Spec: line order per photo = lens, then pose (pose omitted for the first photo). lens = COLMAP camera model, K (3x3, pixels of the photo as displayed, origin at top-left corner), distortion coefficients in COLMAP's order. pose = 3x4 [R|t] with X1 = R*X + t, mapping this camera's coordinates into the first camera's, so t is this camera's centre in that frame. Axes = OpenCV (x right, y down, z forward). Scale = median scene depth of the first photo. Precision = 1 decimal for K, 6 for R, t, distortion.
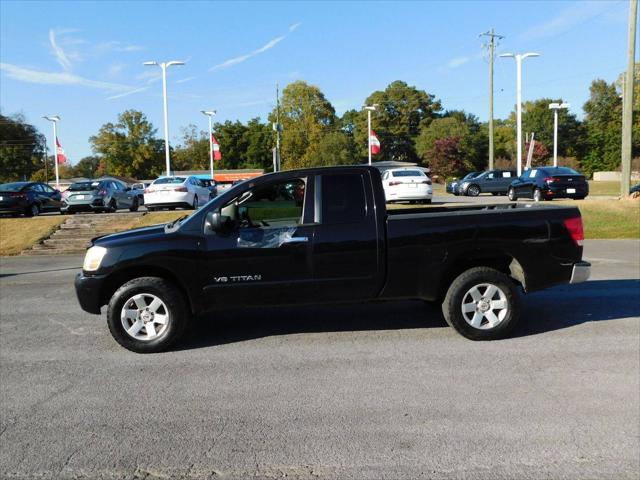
lens RADIAL K [[558.7, 0, 318.8], [0, 558.7, 239.4], [0, 0, 1]] dist [-0.021257, 0.020353]
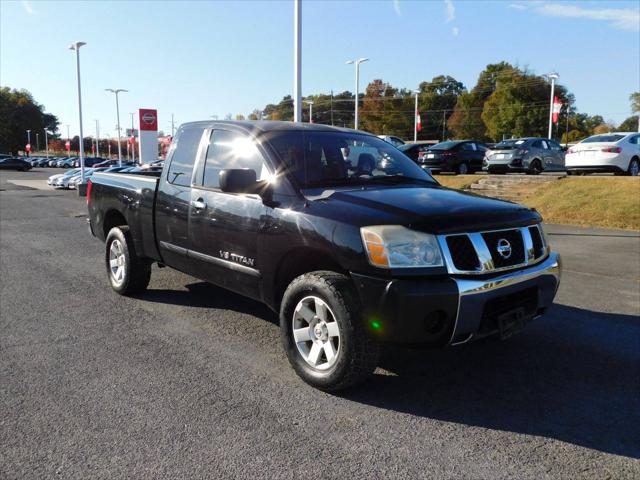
lens RADIAL K [[558.7, 0, 315.2], [0, 558.7, 238.0], [0, 0, 1]] dist [-0.021257, 0.020353]
pose [[0.613027, 0.134975, -0.778447, 0.028115], [-0.083668, 0.990849, 0.105915, -0.002726], [0.785619, 0.000202, 0.618711, 0.036058]]
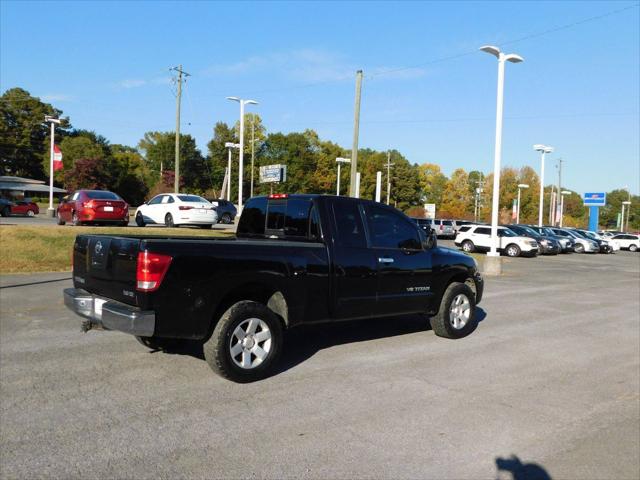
lens RADIAL K [[558.7, 0, 319.2], [0, 558.7, 239.5], [0, 0, 1]] dist [-0.021257, 0.020353]
pose [[0.771654, 0.028034, 0.635424, -0.068531], [0.000782, 0.998986, -0.045023, 0.000994], [-0.636042, 0.035239, 0.770850, 0.010123]]
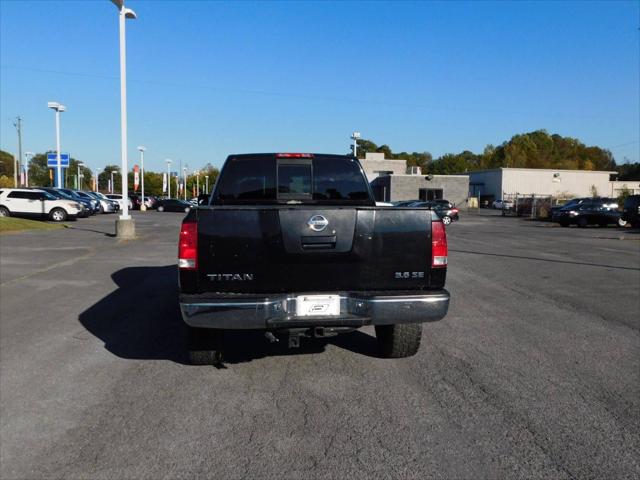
lens RADIAL K [[558.7, 0, 317.4], [0, 558.7, 236.7], [0, 0, 1]] dist [-0.021257, 0.020353]
pose [[-0.069222, -0.053013, 0.996192, -0.090059], [0.076249, 0.995385, 0.058269, -0.002127], [-0.994683, 0.079992, -0.064860, 0.069990]]
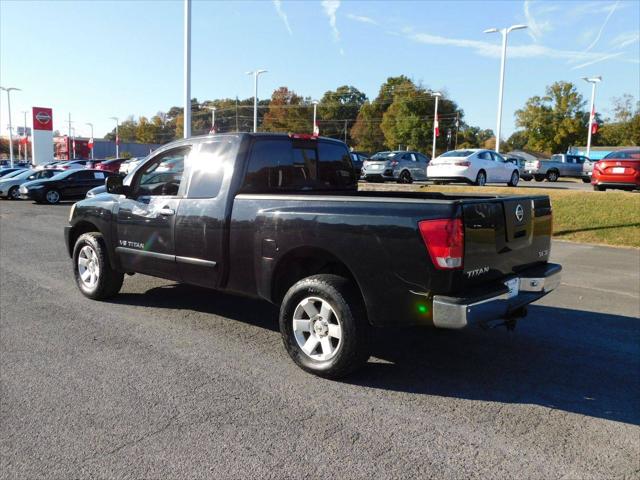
lens RADIAL K [[558.7, 0, 317.3], [0, 558.7, 243.1], [0, 0, 1]] dist [-0.021257, 0.020353]
pose [[0.734708, 0.134259, -0.664965, 0.046776], [-0.100020, 0.990946, 0.089566, -0.003399], [0.670969, 0.000705, 0.741485, 0.028173]]
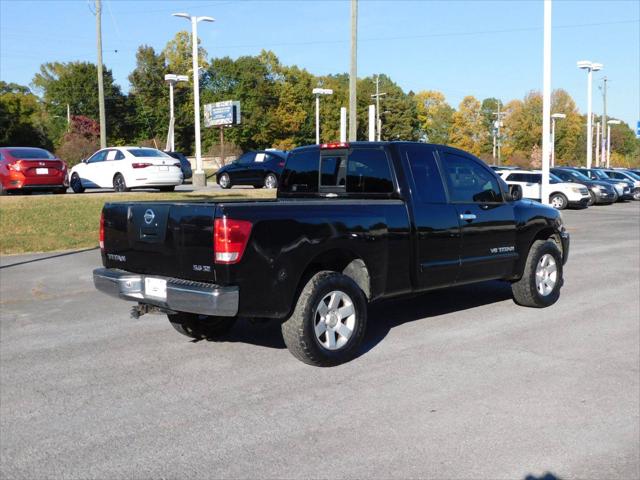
lens RADIAL K [[753.2, 0, 319.3], [0, 753.2, 239.8], [0, 0, 1]] dist [-0.018246, 0.000000]
pose [[0.739994, -0.044740, 0.671124, -0.082053], [0.051128, 0.998640, 0.010199, 0.001274], [-0.670667, 0.026766, 0.741275, 0.010897]]
